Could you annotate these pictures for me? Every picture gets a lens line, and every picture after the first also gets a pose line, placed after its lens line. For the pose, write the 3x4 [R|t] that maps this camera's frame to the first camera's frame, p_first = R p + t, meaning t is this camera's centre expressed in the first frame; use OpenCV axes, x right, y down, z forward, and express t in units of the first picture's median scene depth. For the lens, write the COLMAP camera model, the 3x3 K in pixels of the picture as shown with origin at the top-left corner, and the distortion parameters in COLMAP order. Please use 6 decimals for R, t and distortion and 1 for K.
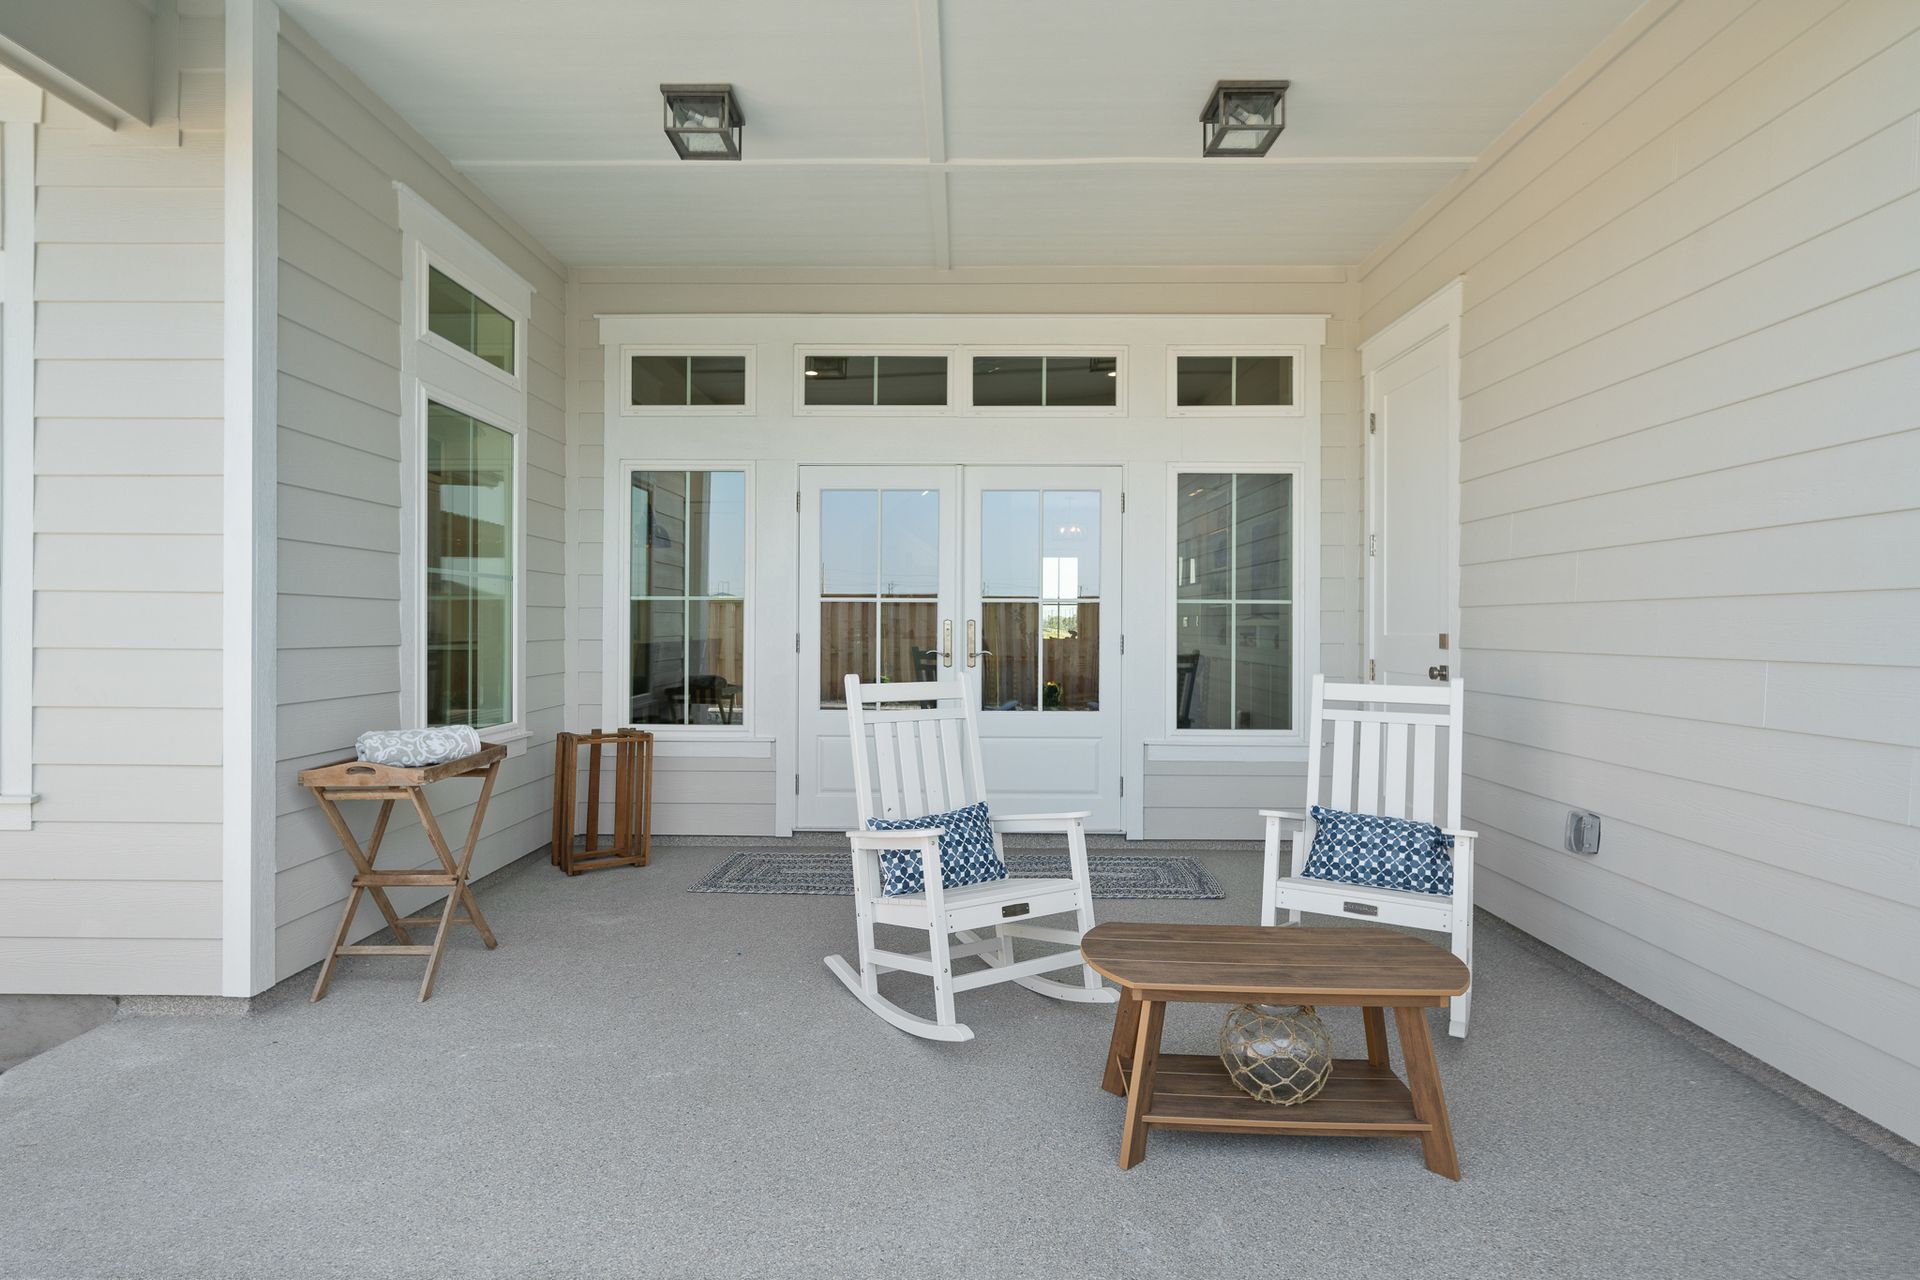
lens RADIAL K [[1013.1, 0, 943.6], [0, 1013.1, 620.8], [0, 0, 1]] dist [-0.002504, -0.000218]
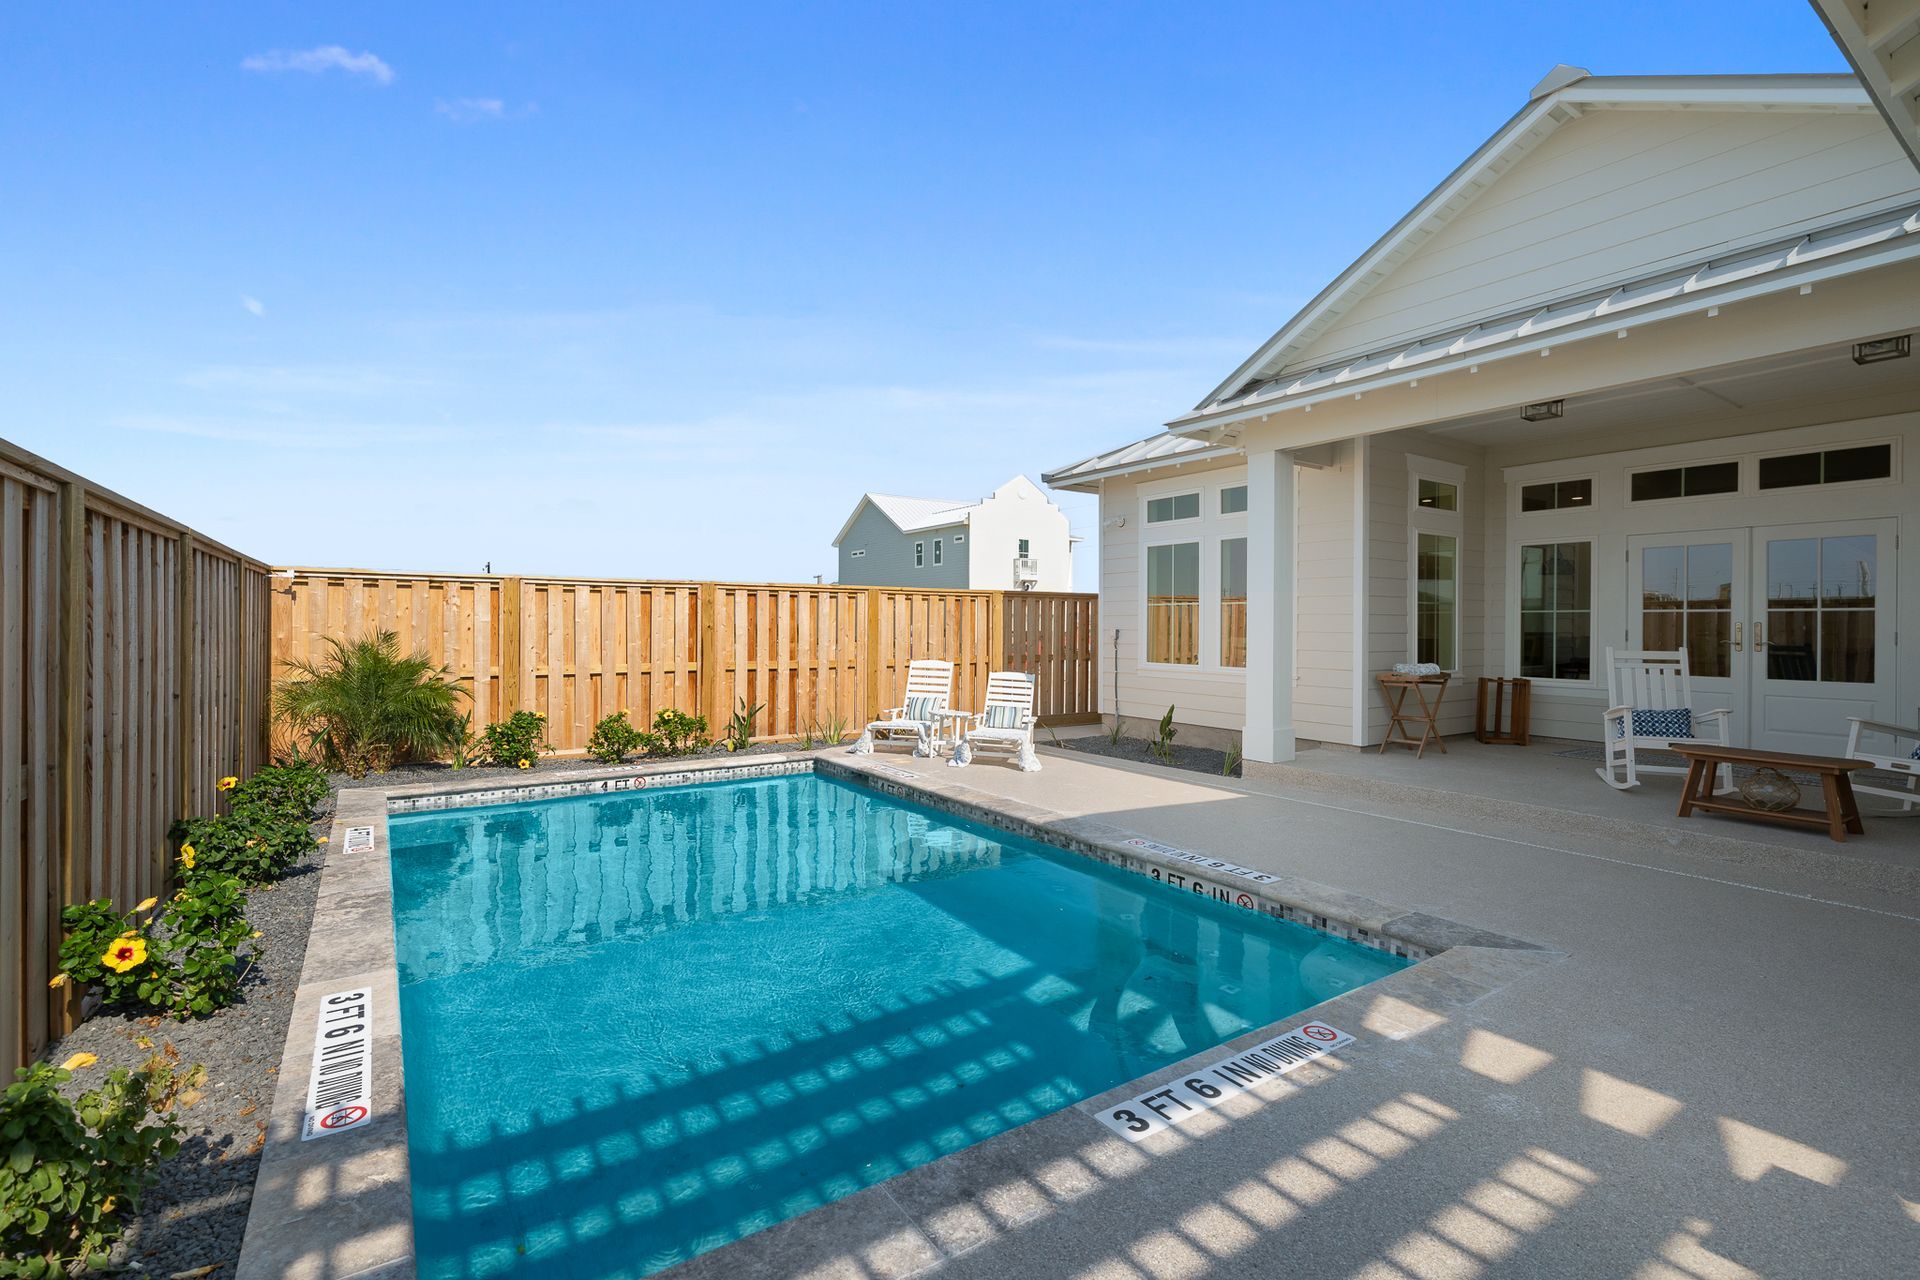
lens RADIAL K [[861.2, 0, 960.0], [0, 861.2, 640.0], [0, 0, 1]] dist [-0.000501, 0.000263]
pose [[0.590613, 0.012568, -0.806857, 0.398397], [0.002370, 0.999847, 0.017309, 0.001529], [0.806951, -0.012135, 0.590493, -0.866140]]
